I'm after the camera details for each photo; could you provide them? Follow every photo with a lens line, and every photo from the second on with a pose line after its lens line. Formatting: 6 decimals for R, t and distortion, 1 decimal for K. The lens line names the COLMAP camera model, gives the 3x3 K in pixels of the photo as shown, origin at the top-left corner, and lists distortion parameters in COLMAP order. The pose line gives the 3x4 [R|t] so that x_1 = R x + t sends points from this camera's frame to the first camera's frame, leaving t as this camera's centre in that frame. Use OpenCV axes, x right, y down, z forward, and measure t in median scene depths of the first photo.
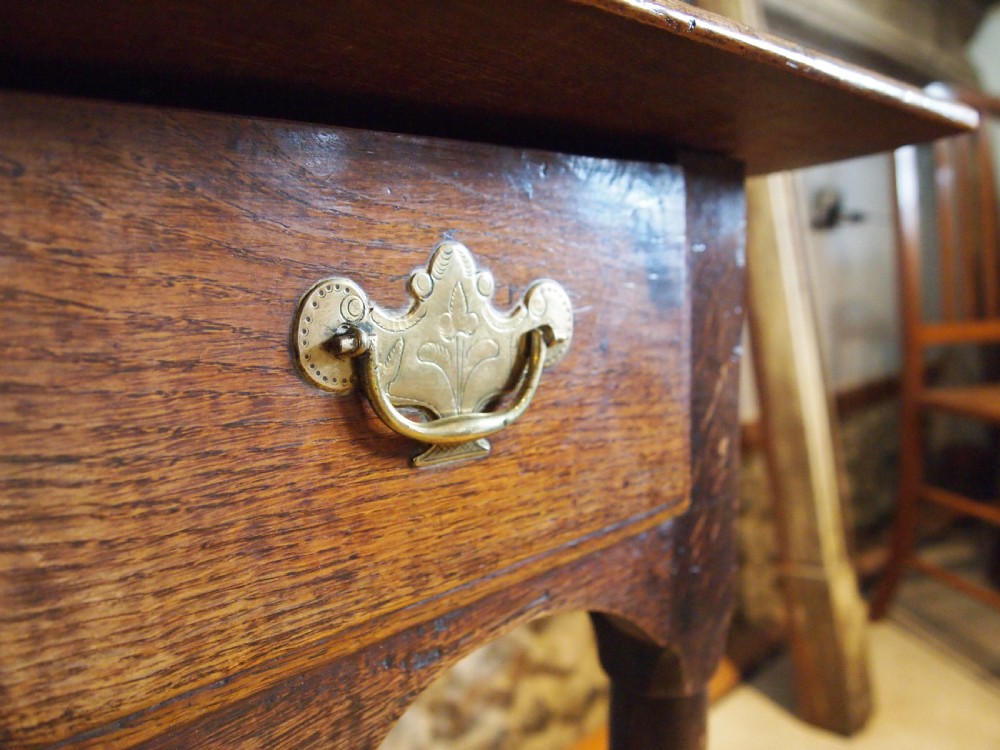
lens RADIAL K [[765.5, 0, 509.6], [0, 765.5, 377.7], [0, 0, 1]] dist [-0.051314, 0.014176]
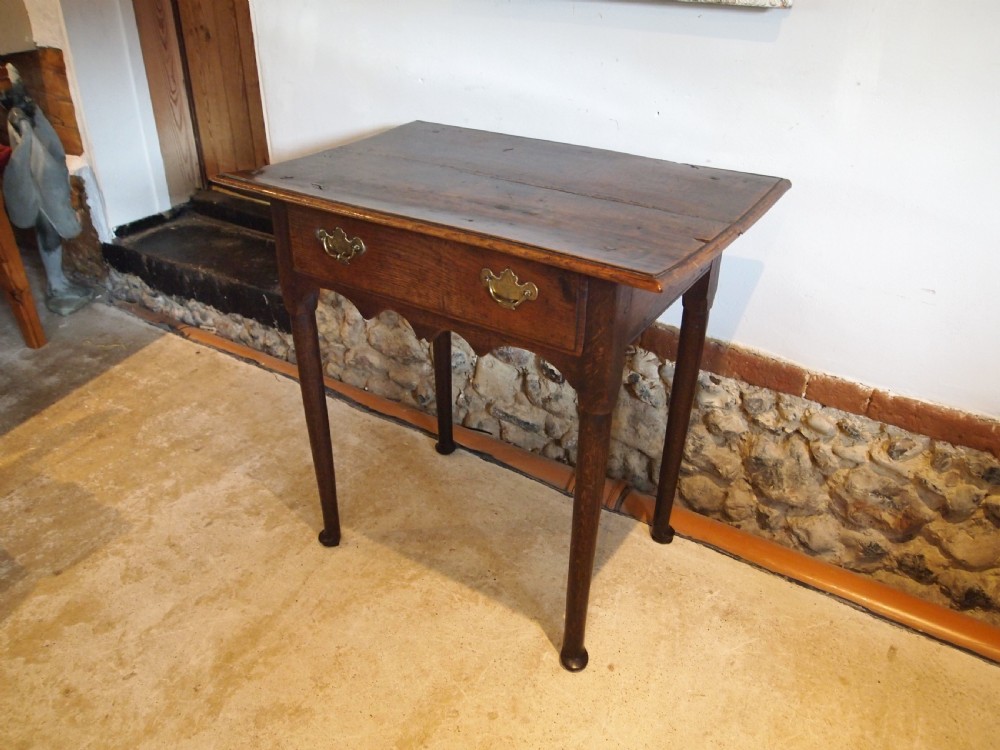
lens RADIAL K [[792.3, 0, 506.7], [0, 792.3, 374.3], [0, 0, 1]] dist [-0.048216, 0.001645]
pose [[0.237830, 0.506859, -0.828571, 4.255660], [-0.174492, 0.861465, 0.476896, -1.905253], [0.955505, 0.031159, 0.293325, -0.516100]]
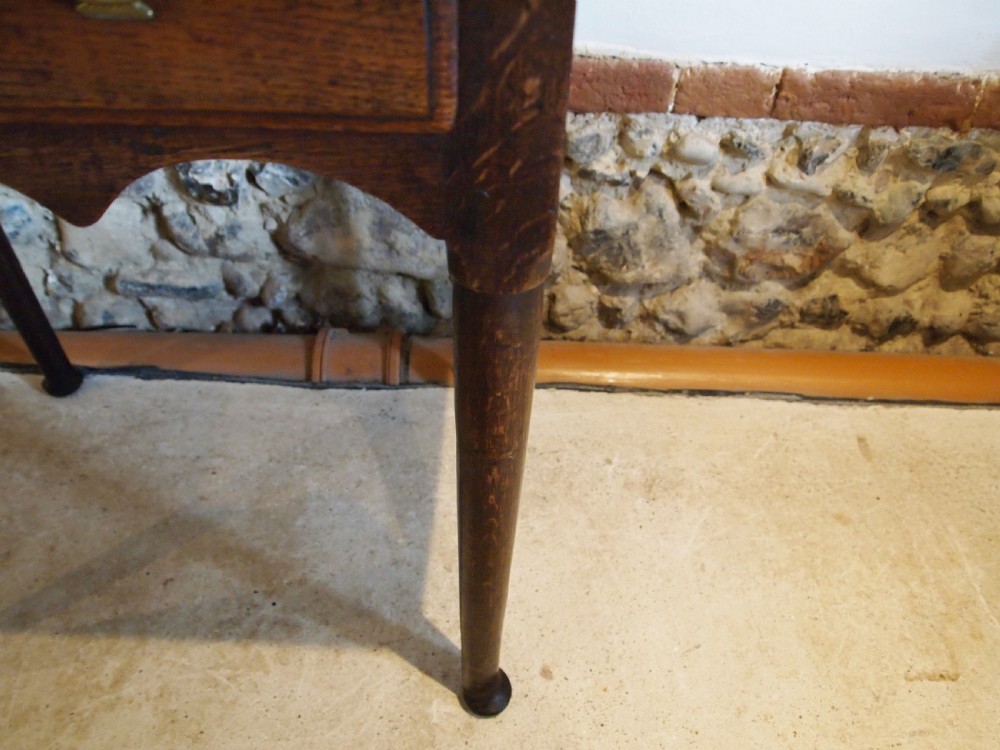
lens RADIAL K [[792.3, 0, 505.1], [0, 792.3, 379.1], [0, 0, 1]] dist [-0.048216, 0.001645]
pose [[0.715815, 0.535212, -0.448506, 1.227870], [-0.156366, 0.748838, 0.644043, -0.355866], [0.680558, -0.390885, 0.619718, 0.347691]]
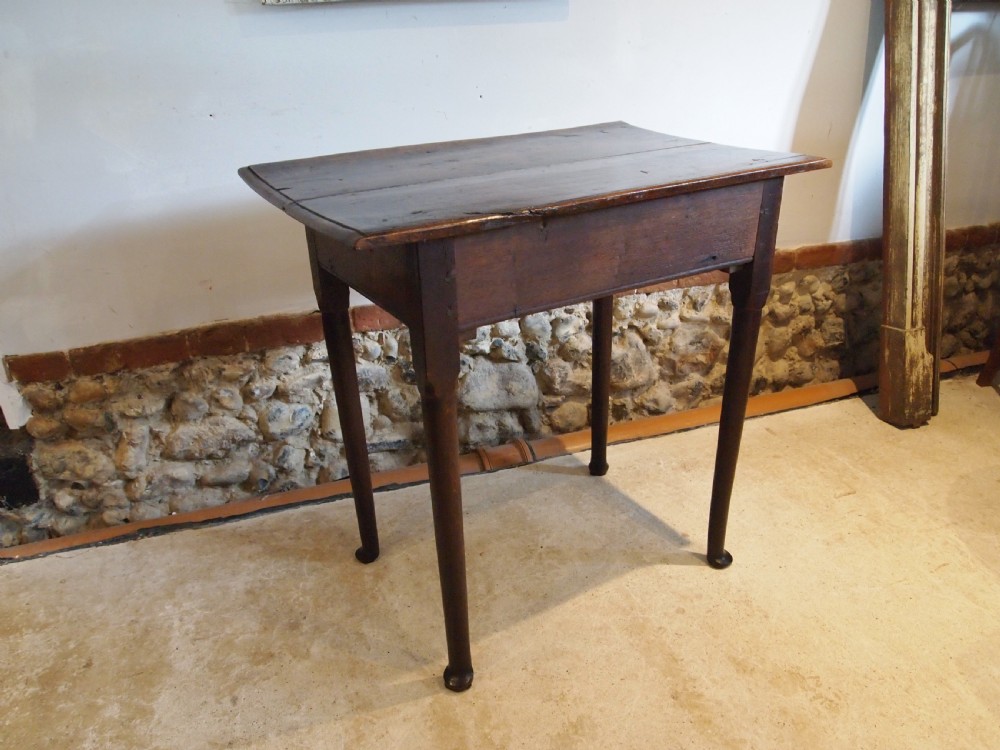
lens RADIAL K [[792.3, 0, 500.5], [0, 792.3, 375.0], [0, 0, 1]] dist [-0.048216, 0.001645]
pose [[0.900493, 0.169843, -0.400332, 1.603688], [-0.050107, 0.954970, 0.292442, -0.538936], [0.431974, -0.243282, 0.868454, -4.530495]]
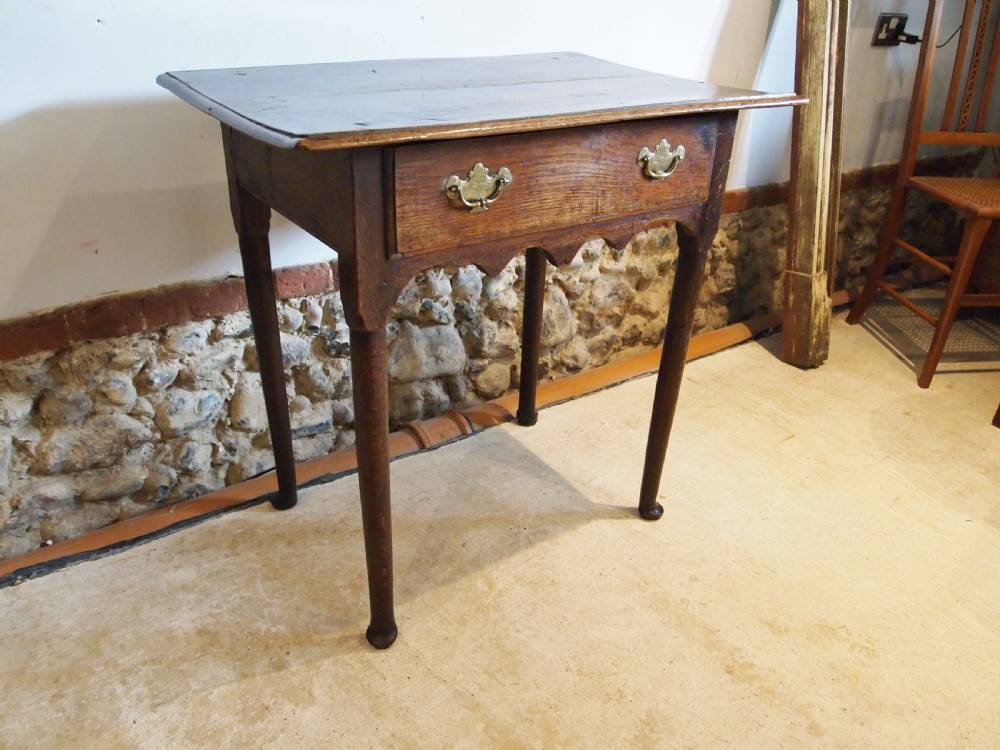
lens RADIAL K [[792.3, 0, 499.9], [0, 792.3, 377.0], [0, 0, 1]] dist [-0.048216, 0.001645]
pose [[0.987059, 0.128166, -0.096375, -0.410483], [-0.089005, 0.937797, 0.335581, -0.323074], [0.133390, -0.322660, 0.937069, -4.280226]]
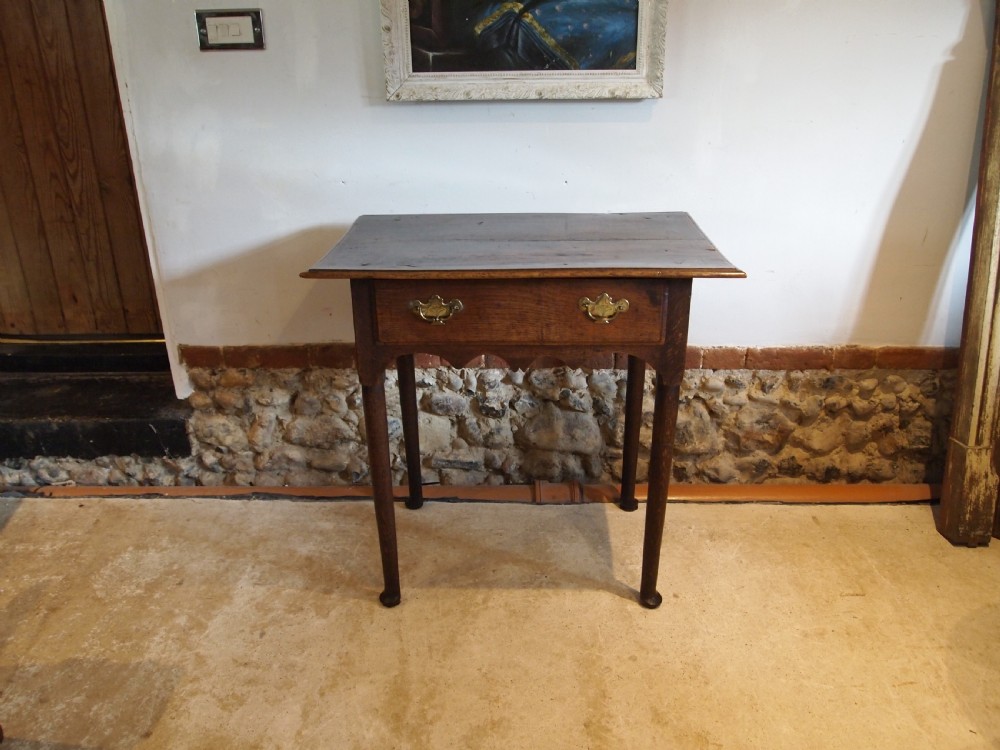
lens RADIAL K [[792.3, 0, 502.9], [0, 792.3, 373.6], [0, 0, 1]] dist [-0.048216, 0.001645]
pose [[0.709006, 0.287670, -0.643861, 3.709326], [-0.118676, 0.948666, 0.293170, -1.336191], [0.695145, -0.131448, 0.706749, -4.364449]]
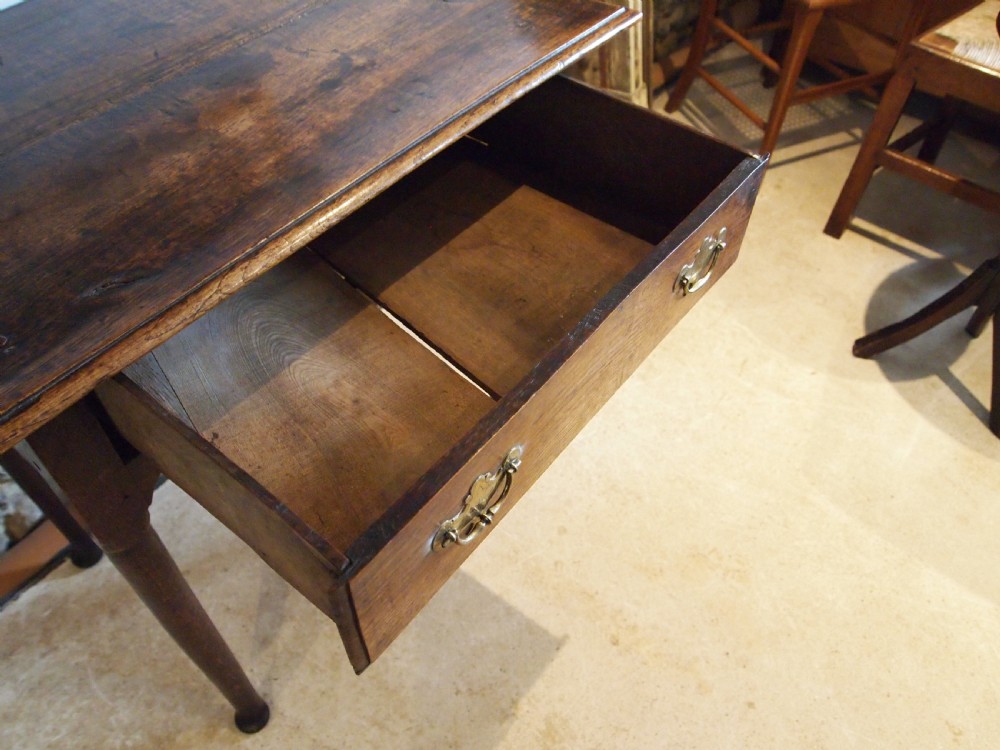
lens RADIAL K [[792.3, 0, 500.9], [0, 792.3, 376.3], [0, 0, 1]] dist [-0.048216, 0.001645]
pose [[0.987282, -0.085261, 0.134181, -0.449163], [-0.022334, 0.761268, 0.648053, -1.592474], [-0.157401, -0.642808, 0.749682, -2.423726]]
